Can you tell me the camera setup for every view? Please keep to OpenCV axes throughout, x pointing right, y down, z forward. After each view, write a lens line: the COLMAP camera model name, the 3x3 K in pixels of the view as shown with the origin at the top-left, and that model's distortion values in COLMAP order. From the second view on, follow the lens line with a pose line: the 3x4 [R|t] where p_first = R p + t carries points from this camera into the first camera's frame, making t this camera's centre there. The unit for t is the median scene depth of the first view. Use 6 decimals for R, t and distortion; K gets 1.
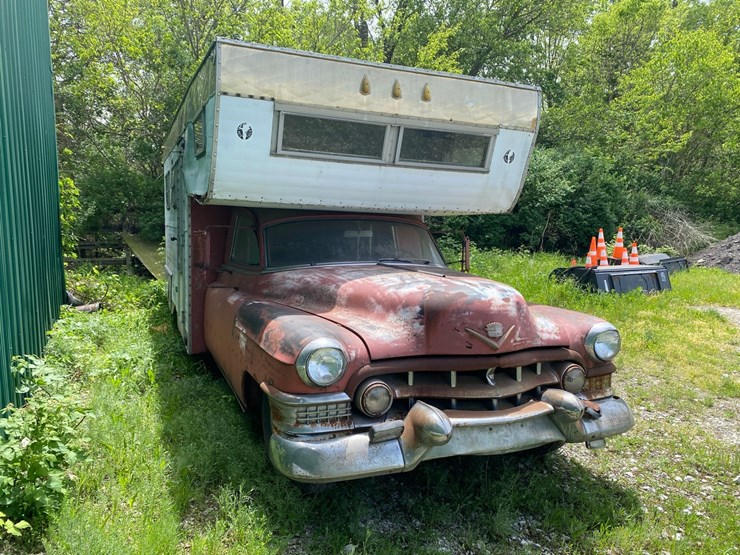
lens RADIAL K [[497.1, 0, 370.0], [0, 497.1, 277.5], [0, 0, 1]] dist [0.002763, 0.002175]
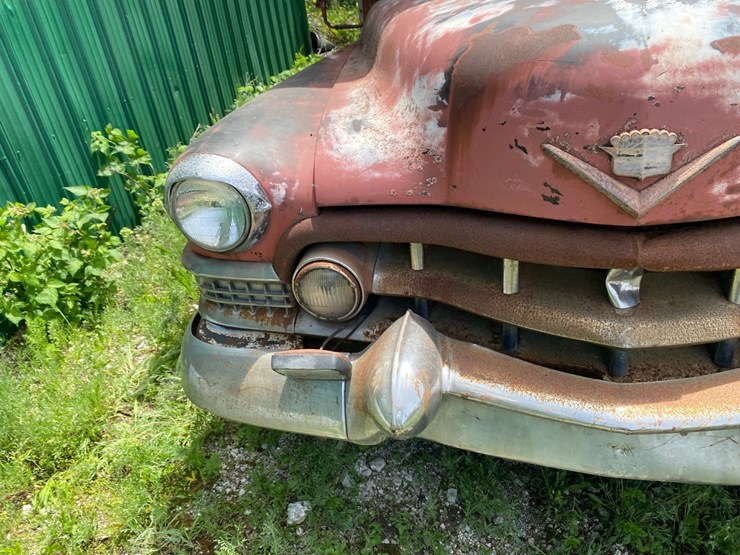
lens RADIAL K [[567.7, 0, 357.0], [0, 567.7, 273.7], [0, 0, 1]] dist [0.032096, -0.038329]
pose [[0.820824, 0.175496, -0.543552, 0.302845], [0.077545, 0.908578, 0.410454, 0.014417], [0.565893, -0.379061, 0.732174, 0.598338]]
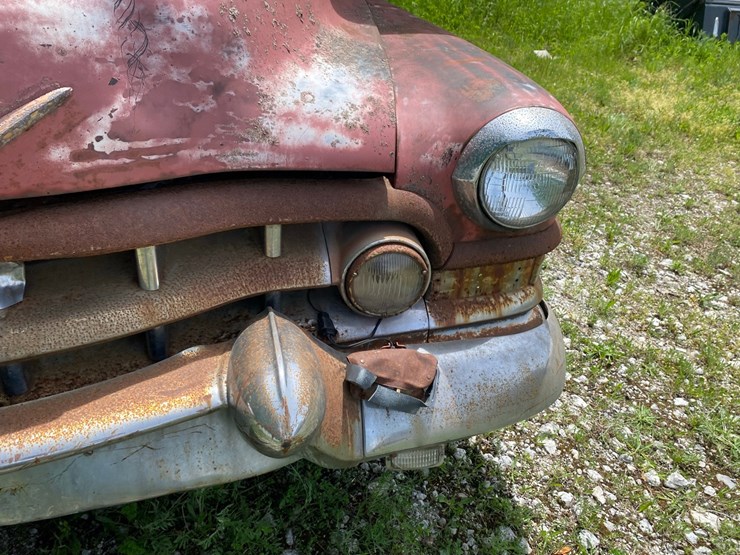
lens RADIAL K [[567.7, 0, 357.0], [0, 567.7, 273.7], [0, 0, 1]] dist [0.032096, -0.038329]
pose [[0.991882, 0.114819, -0.054652, 0.451469], [-0.078572, 0.891305, 0.446545, 0.044139], [0.099984, -0.438626, 0.893090, 0.740563]]
